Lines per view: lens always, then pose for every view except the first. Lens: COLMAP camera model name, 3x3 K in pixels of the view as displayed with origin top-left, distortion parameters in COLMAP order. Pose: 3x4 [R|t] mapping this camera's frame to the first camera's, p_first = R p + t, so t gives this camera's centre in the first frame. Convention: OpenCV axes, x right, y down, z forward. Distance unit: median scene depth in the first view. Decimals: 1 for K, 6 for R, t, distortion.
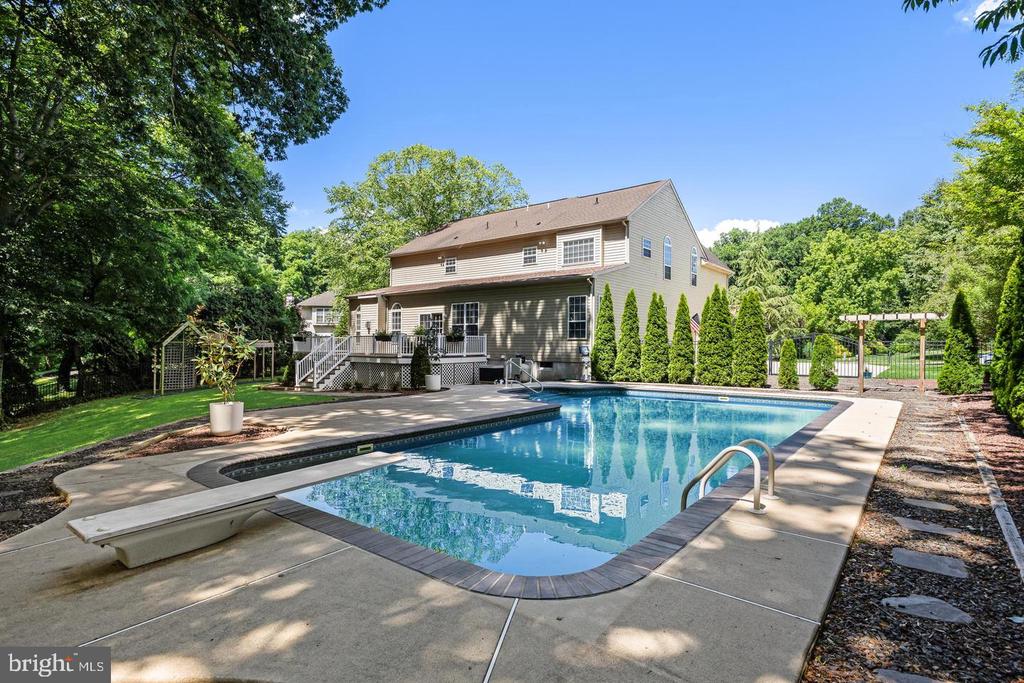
lens RADIAL K [[526.4, 0, 510.8], [0, 526.4, 300.2], [0, 0, 1]] dist [0.047229, 0.000089]
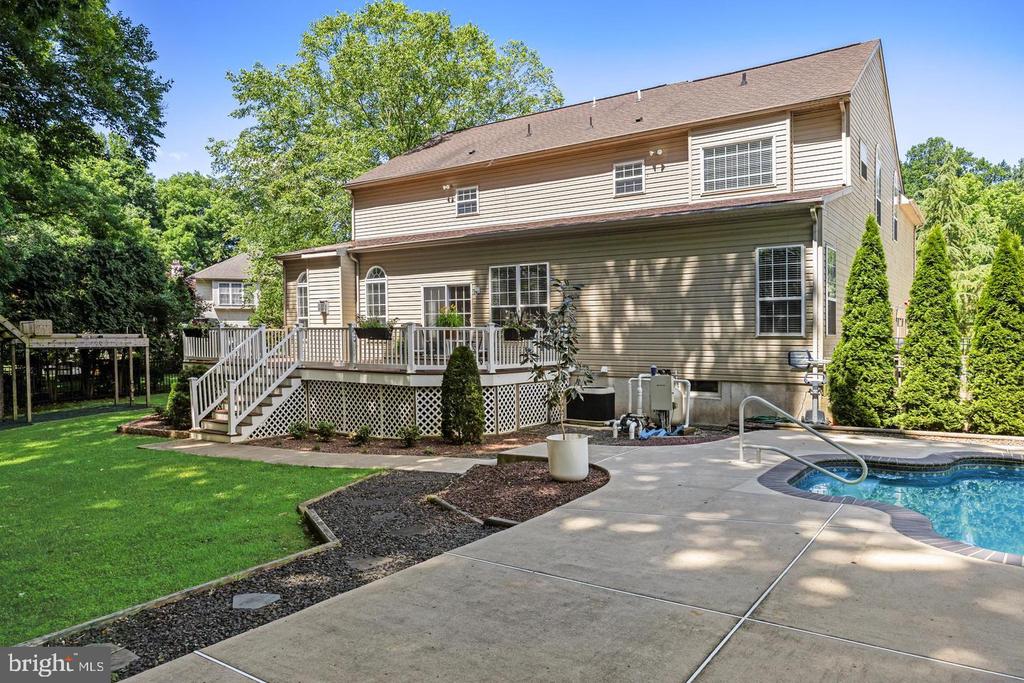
lens RADIAL K [[694.6, 0, 512.0], [0, 694.6, 341.5], [0, 0, 1]] dist [0.022442, -0.001618]
pose [[0.998674, 0.000184, 0.051481, -0.118320], [-0.004868, 0.995850, 0.090884, 0.016951], [-0.051251, -0.091014, 0.994530, 0.289819]]
